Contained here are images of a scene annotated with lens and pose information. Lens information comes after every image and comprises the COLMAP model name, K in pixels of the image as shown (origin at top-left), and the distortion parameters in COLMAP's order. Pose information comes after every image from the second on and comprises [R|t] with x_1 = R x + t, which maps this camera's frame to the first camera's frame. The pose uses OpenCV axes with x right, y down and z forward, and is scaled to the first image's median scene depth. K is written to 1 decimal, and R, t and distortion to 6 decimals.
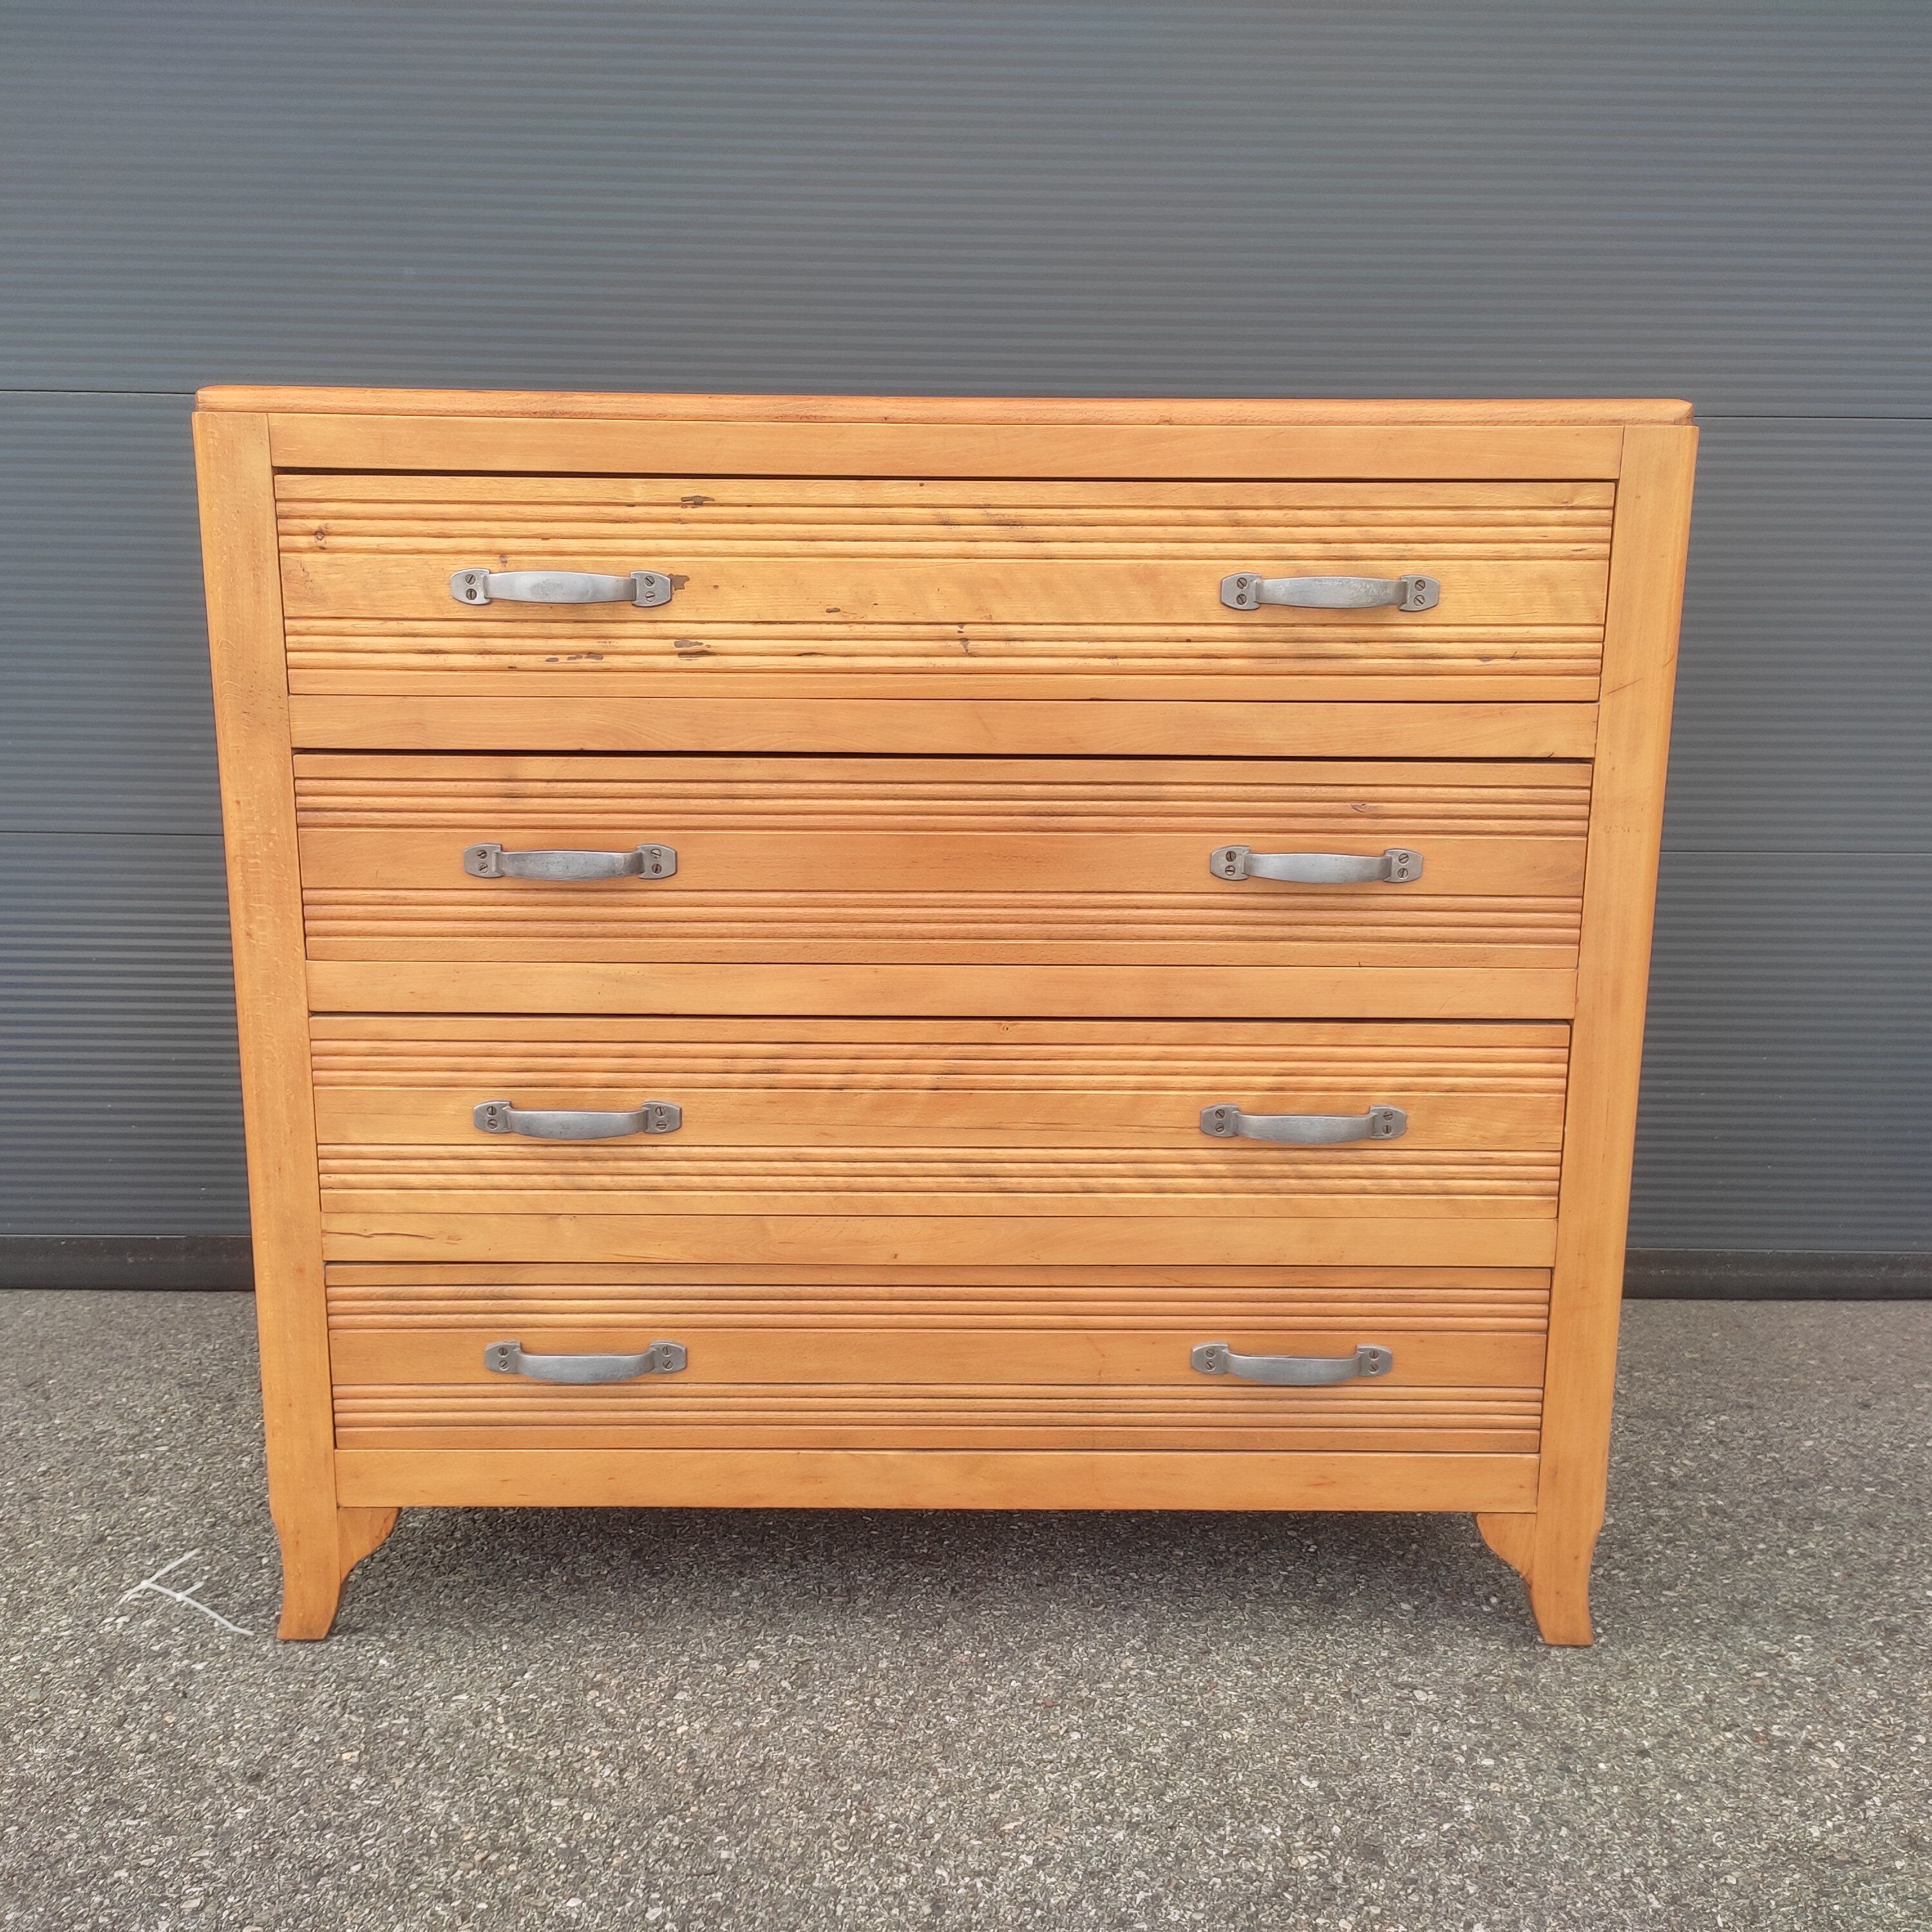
lens RADIAL K [[1893.7, 0, 954.4], [0, 1893.7, 960.5], [0, 0, 1]] dist [0.072758, -0.083486]
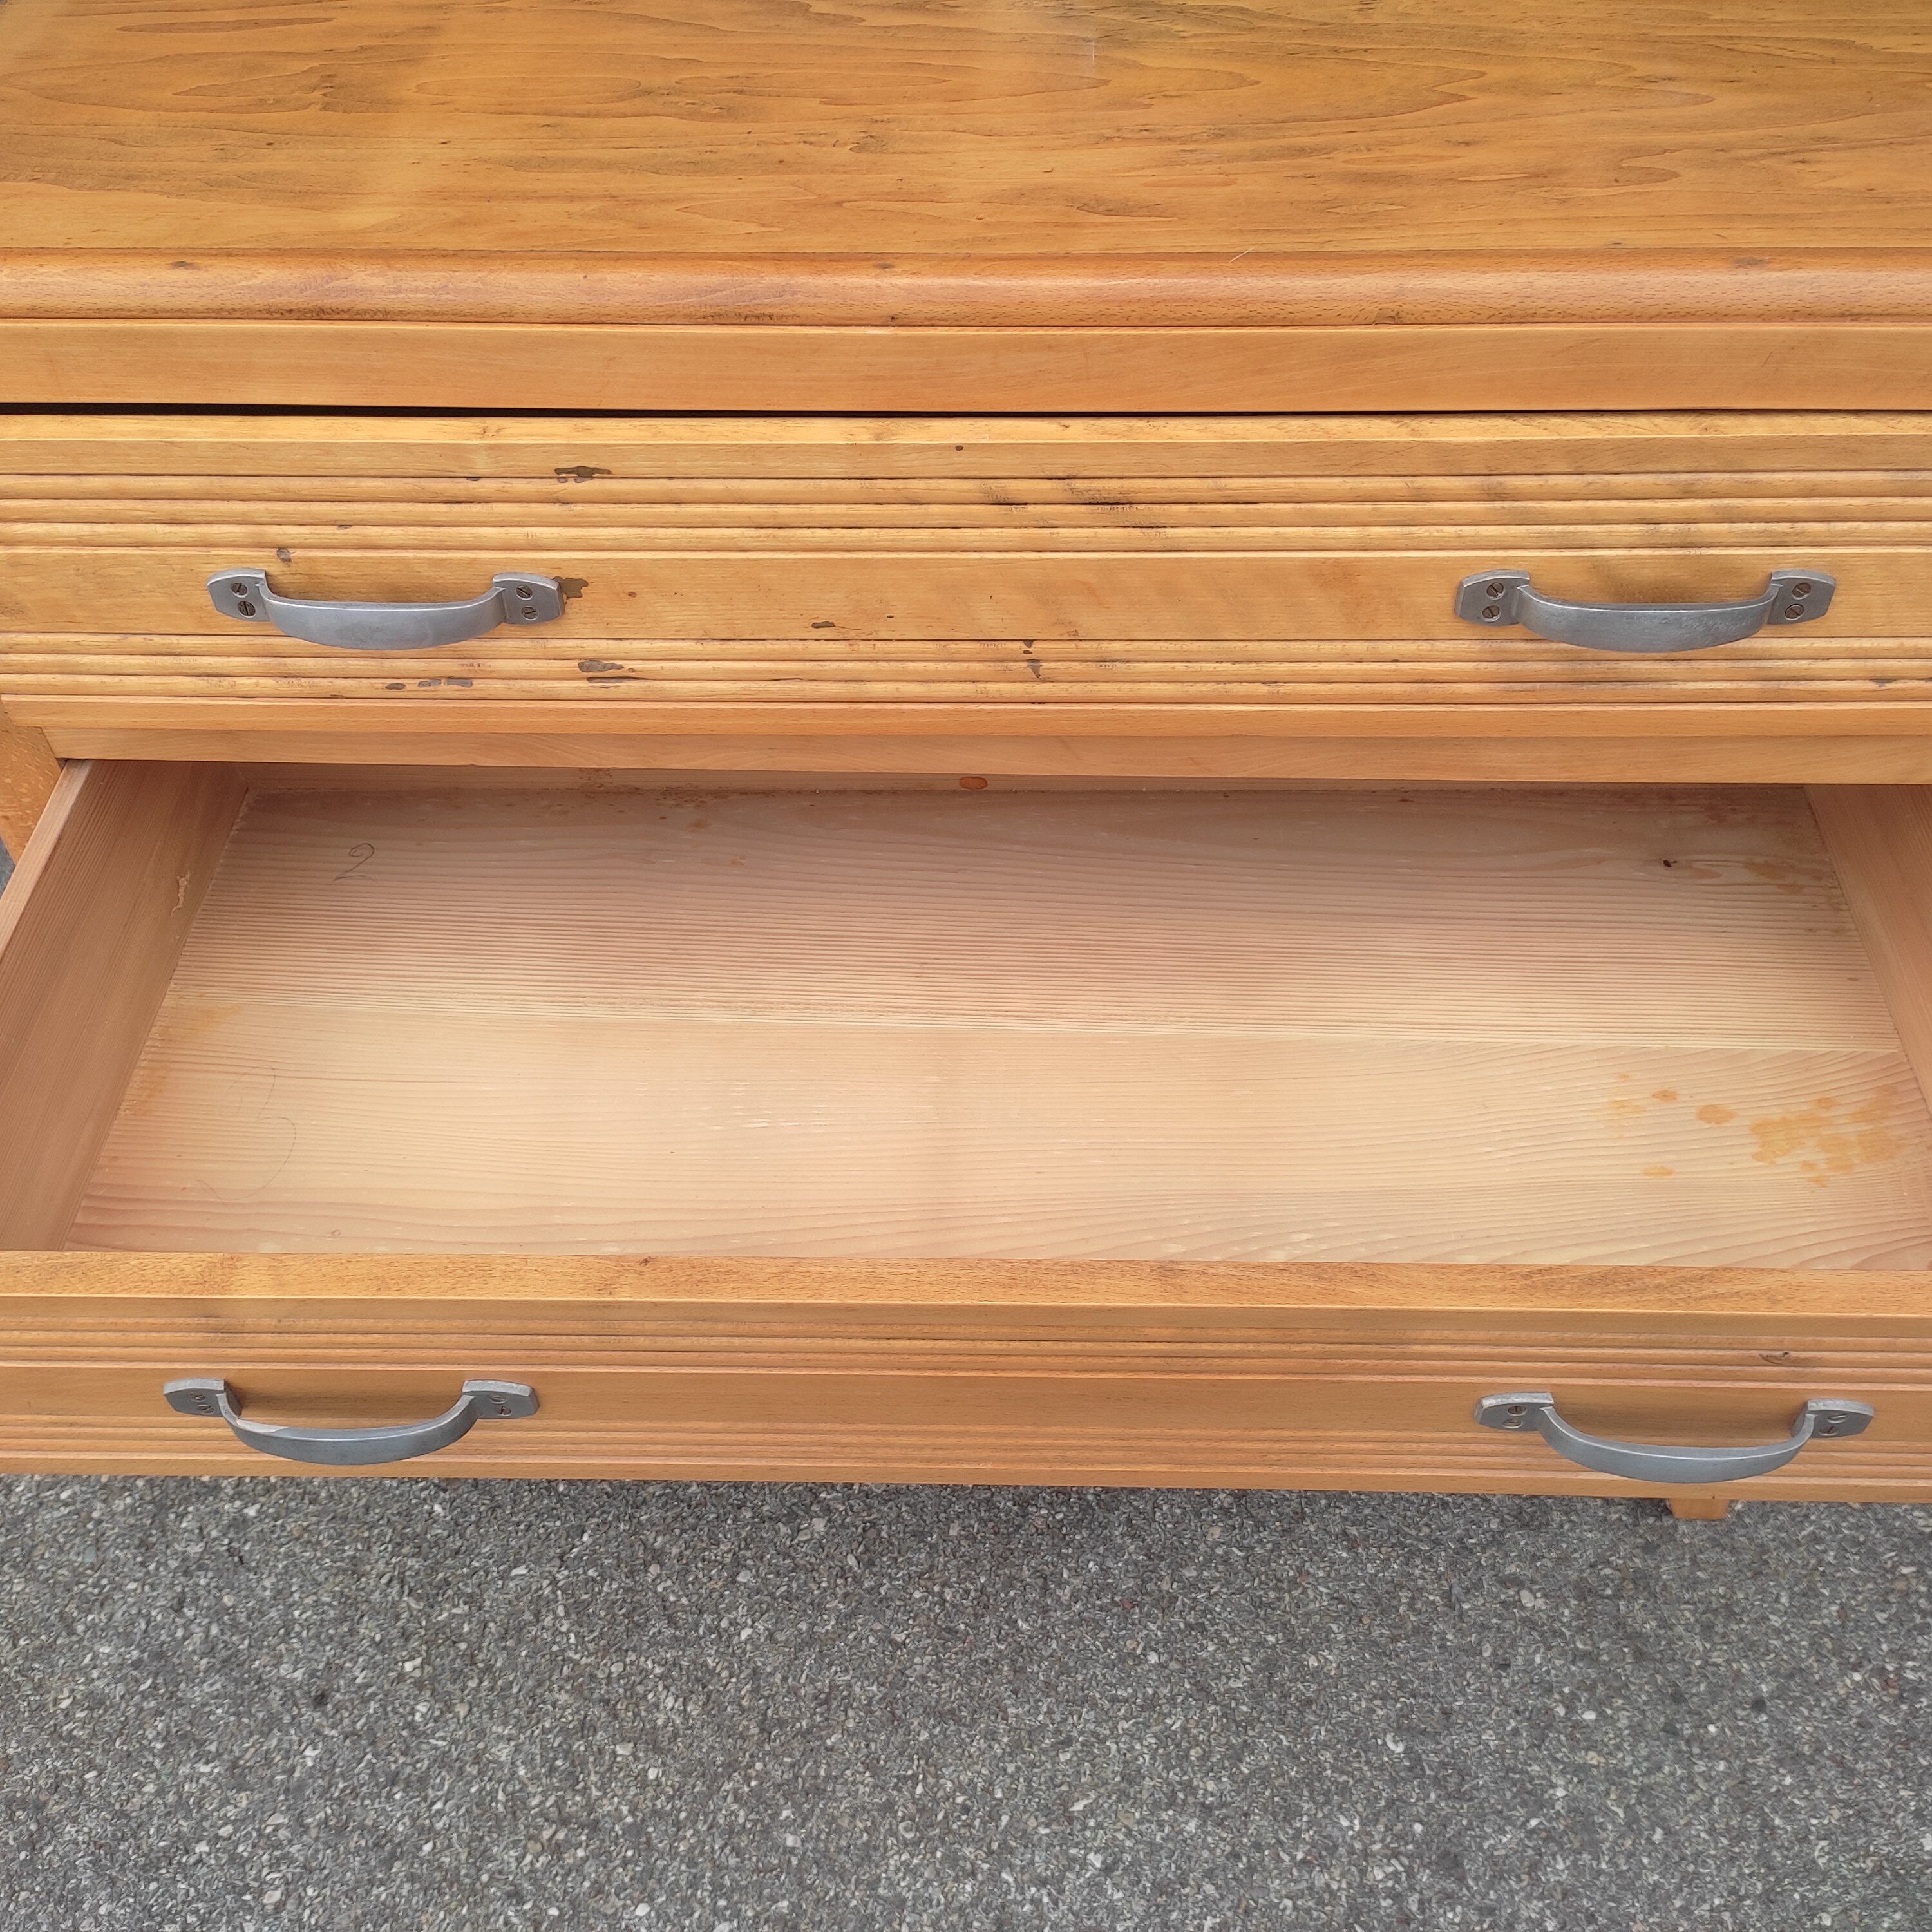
lens RADIAL K [[1893.7, 0, 954.4], [0, 1893.7, 960.5], [0, 0, 1]] dist [0.072758, -0.083486]
pose [[0.997938, 0.013512, -0.062742, 0.019825], [0.024810, 0.820369, 0.571296, -0.441655], [0.059191, -0.571675, 0.818343, 0.422496]]
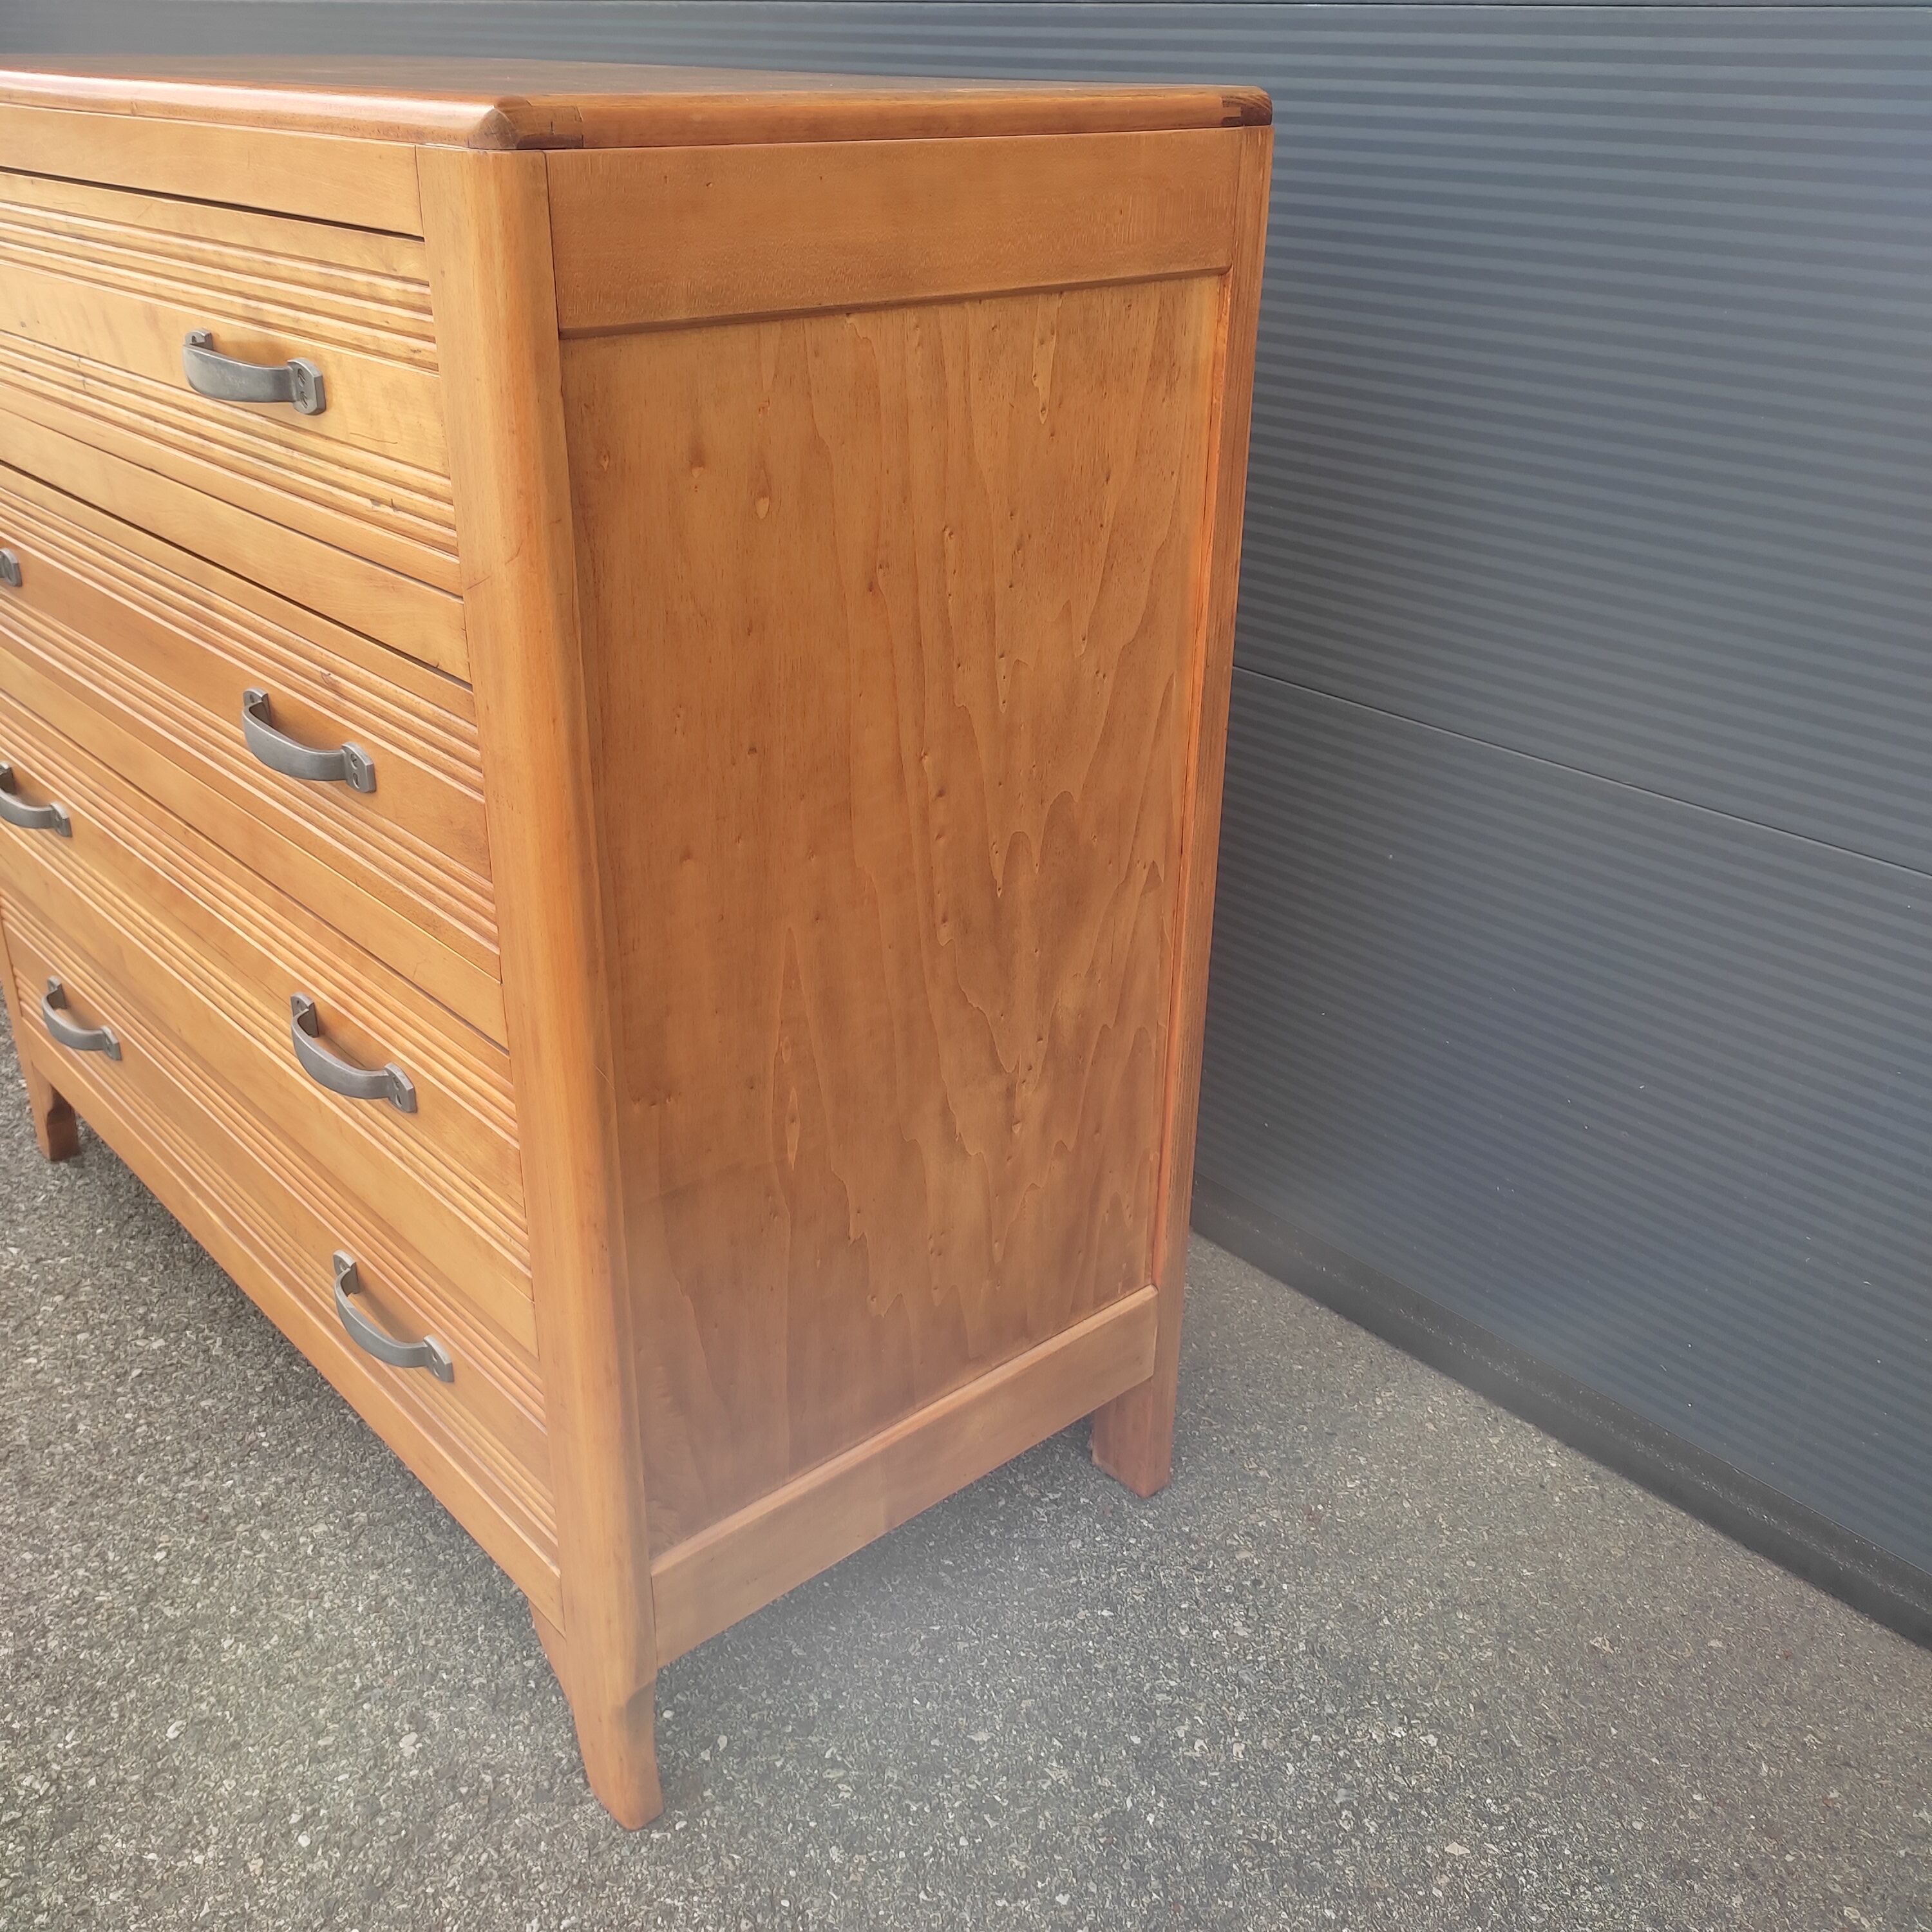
lens RADIAL K [[1922.0, 0, 963.9], [0, 1922.0, 933.0], [0, 0, 1]] dist [0.092029, -0.128136]
pose [[0.661025, 0.313719, -0.681635, 0.927171], [-0.157468, 0.946175, 0.282765, -0.239124], [0.733655, -0.079579, 0.674847, 0.676806]]
